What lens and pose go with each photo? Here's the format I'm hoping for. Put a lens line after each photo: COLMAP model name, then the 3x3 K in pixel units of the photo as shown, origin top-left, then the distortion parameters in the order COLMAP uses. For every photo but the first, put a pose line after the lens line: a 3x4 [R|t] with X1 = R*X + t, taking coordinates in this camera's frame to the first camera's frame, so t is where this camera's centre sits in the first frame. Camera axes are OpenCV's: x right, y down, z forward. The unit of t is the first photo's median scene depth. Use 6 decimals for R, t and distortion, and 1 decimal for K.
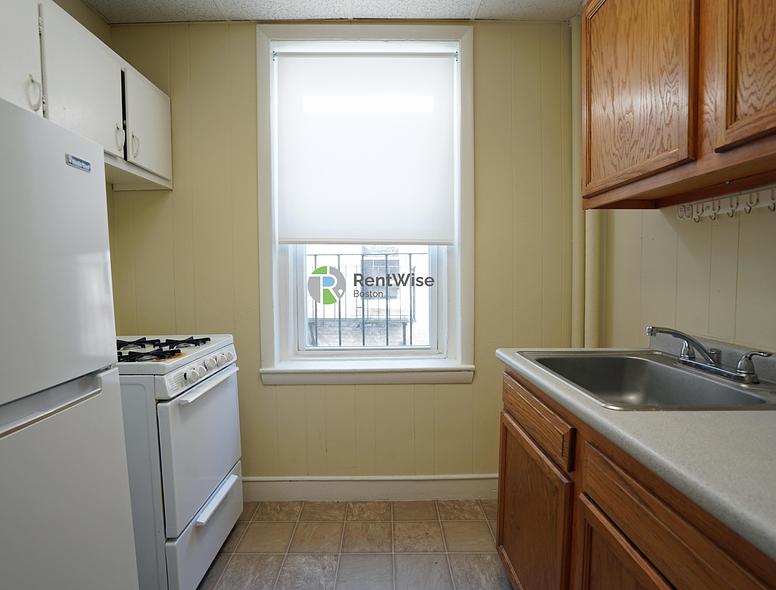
lens RADIAL K [[415.3, 0, 386.4], [0, 415.3, 295.4], [0, 0, 1]] dist [-0.023088, 0.000705]
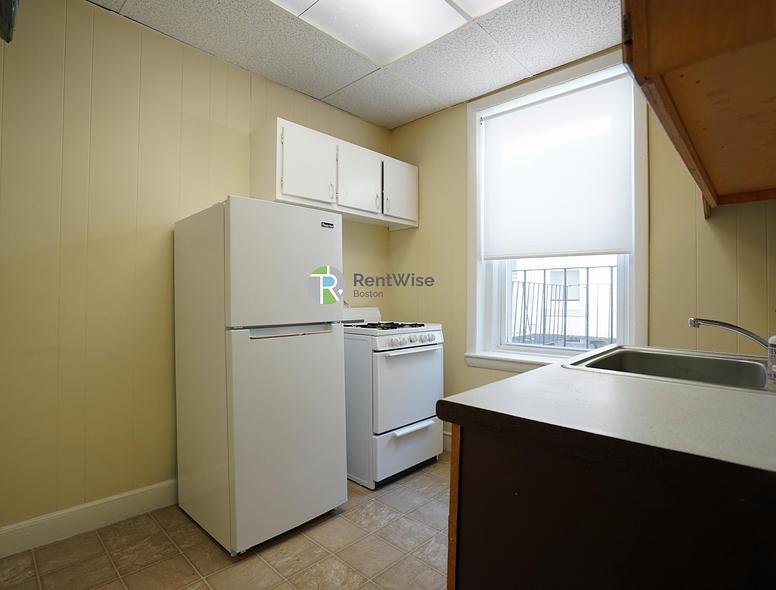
lens RADIAL K [[415.3, 0, 390.0], [0, 415.3, 295.8], [0, 0, 1]] dist [-0.023088, 0.000705]
pose [[0.726638, 0.009074, -0.686960, 0.451814], [-0.045108, 0.998385, -0.034525, 0.050888], [0.685538, 0.056075, 0.725874, -0.157157]]
